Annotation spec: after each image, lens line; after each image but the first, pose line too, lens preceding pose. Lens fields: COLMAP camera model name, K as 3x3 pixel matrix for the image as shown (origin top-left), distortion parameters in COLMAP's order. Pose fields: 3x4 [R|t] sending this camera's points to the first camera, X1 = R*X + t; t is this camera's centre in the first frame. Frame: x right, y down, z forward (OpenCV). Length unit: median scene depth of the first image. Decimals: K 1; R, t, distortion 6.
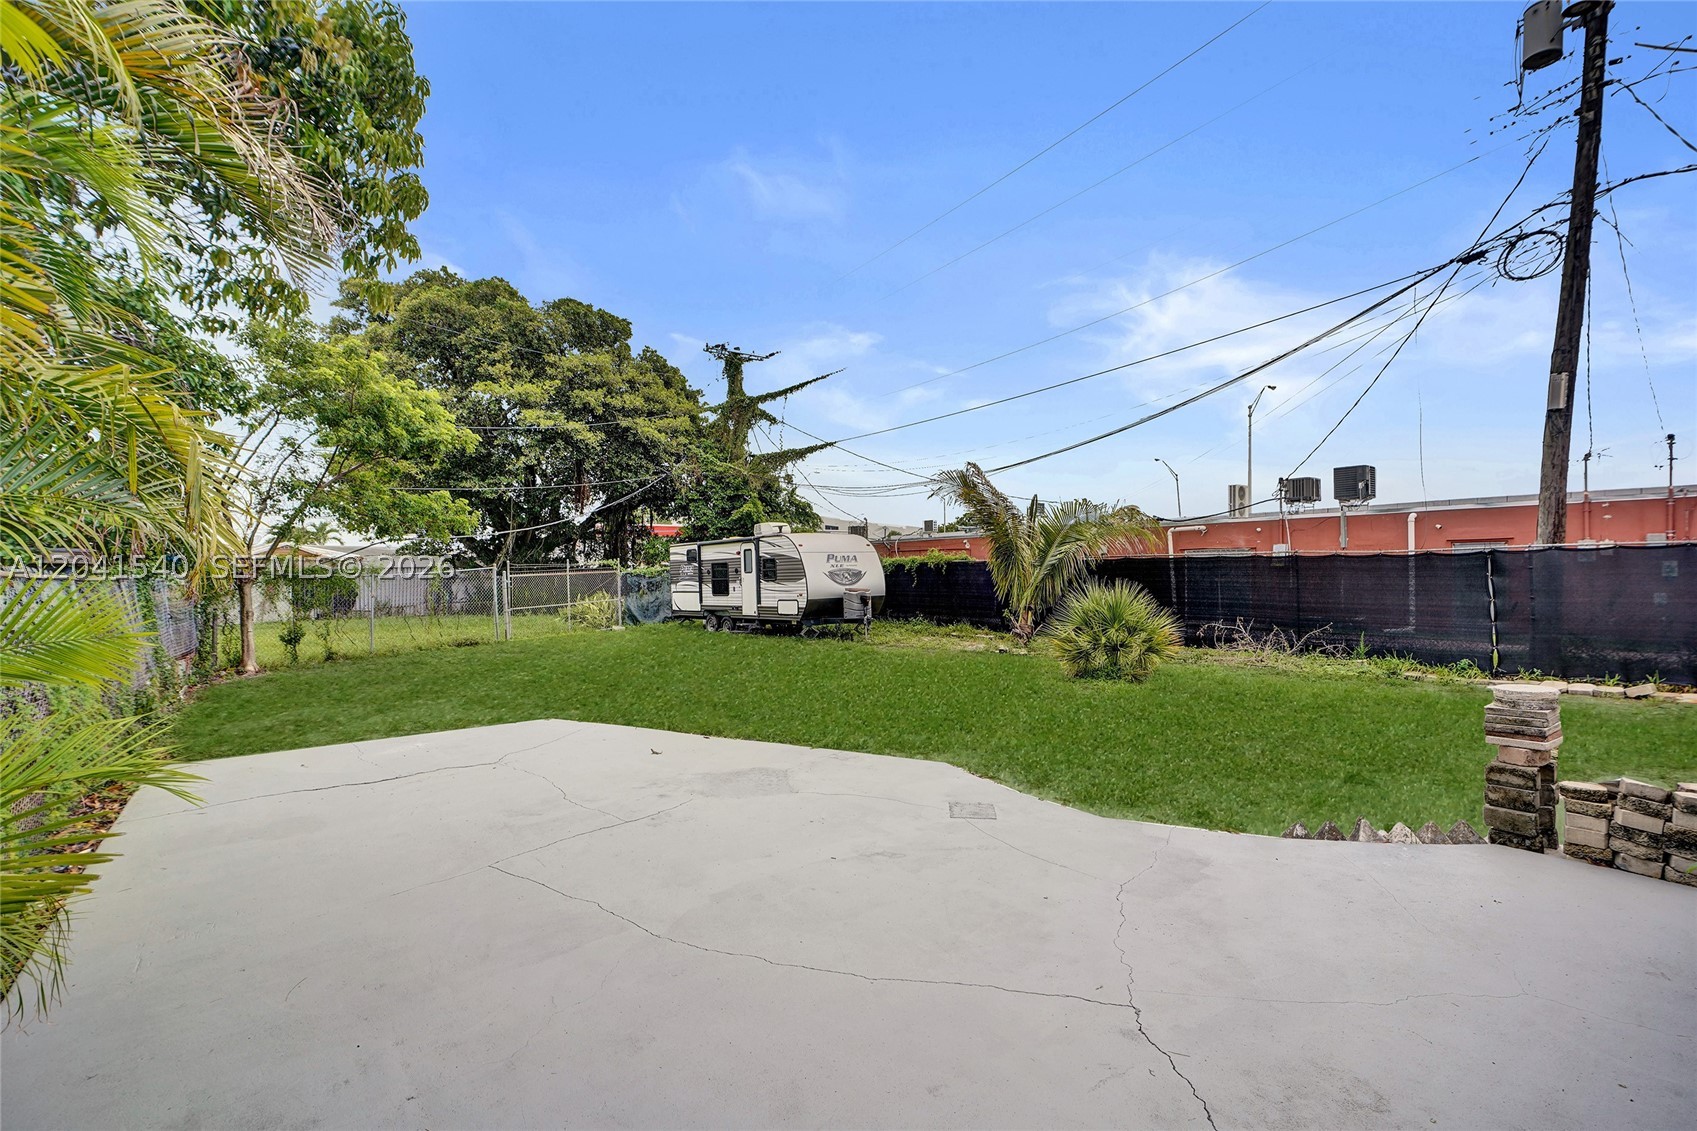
lens RADIAL K [[778.0, 0, 848.5], [0, 778.0, 565.5], [0, 0, 1]] dist [-0.006919, 0.000179]
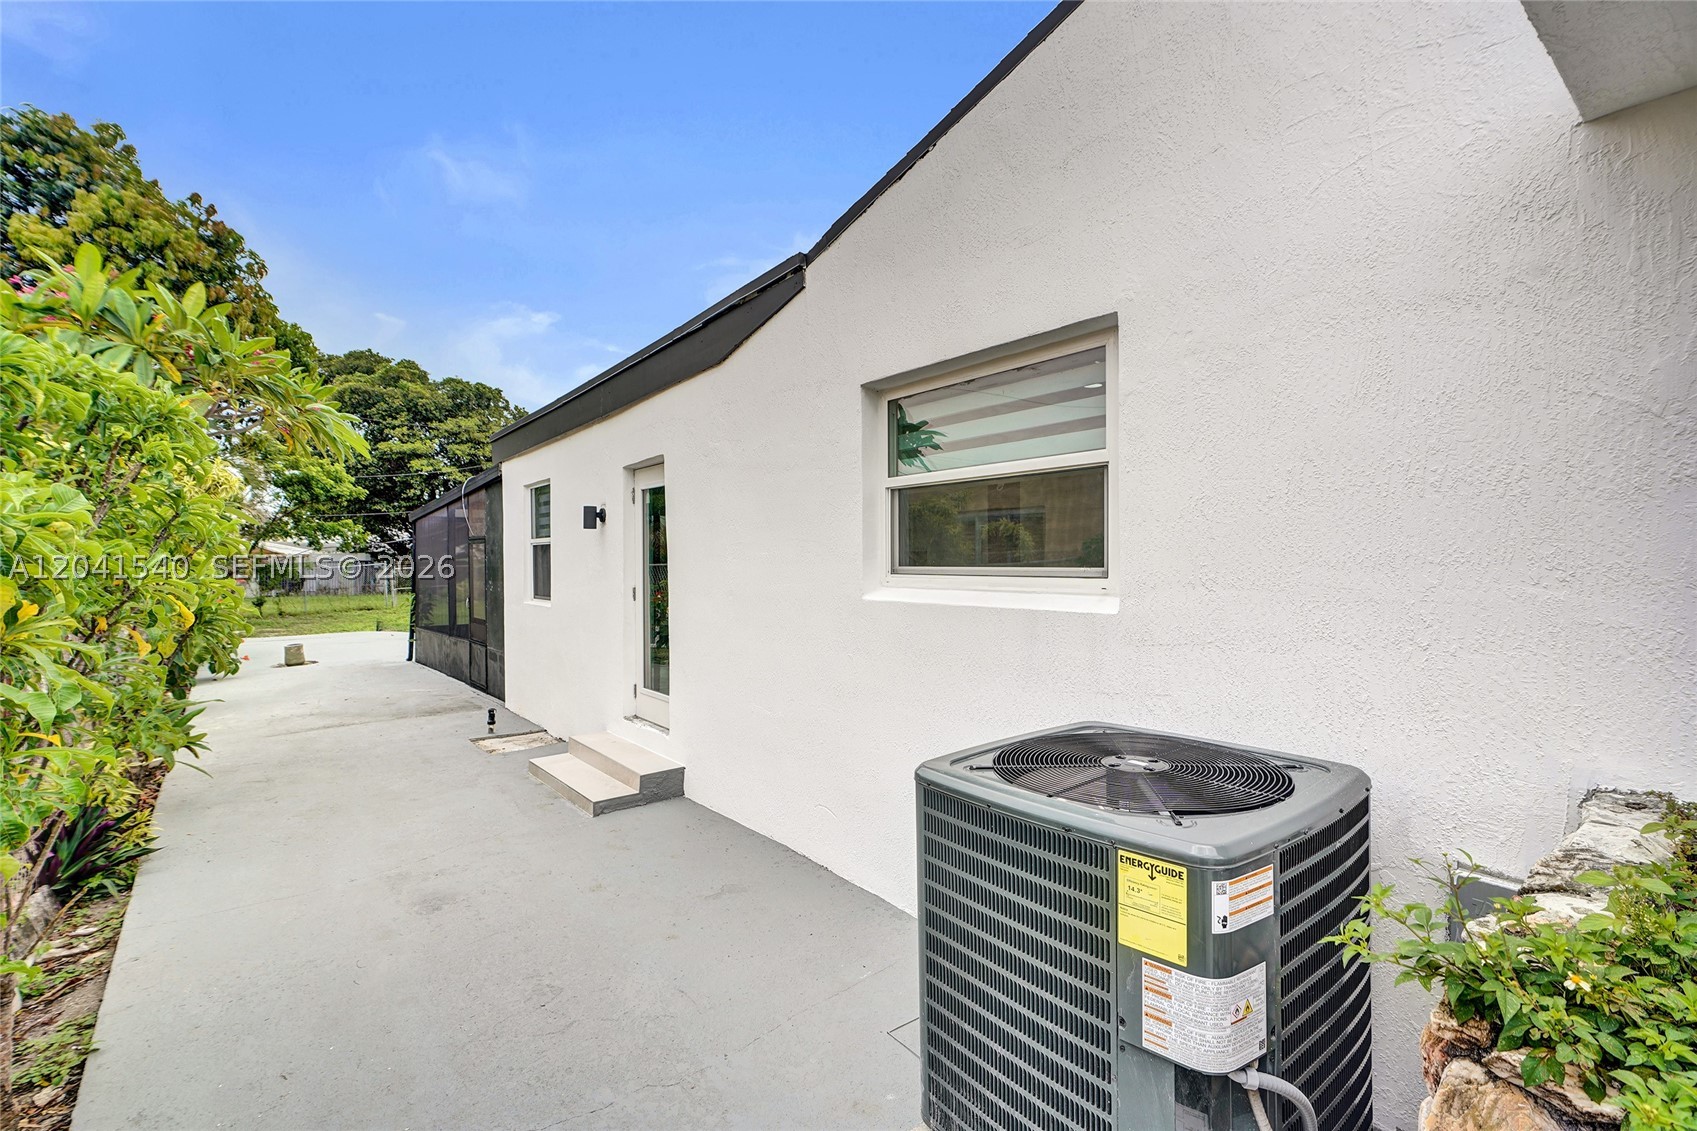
lens RADIAL K [[763.8, 0, 848.5], [0, 763.8, 565.5], [0, 0, 1]] dist [-0.013669, 0.007106]
pose [[0.999263, 0.006447, 0.037831, 0.387747], [-0.007019, 0.999863, 0.015005, -0.020942], [-0.037729, -0.015260, 0.999171, -0.540634]]
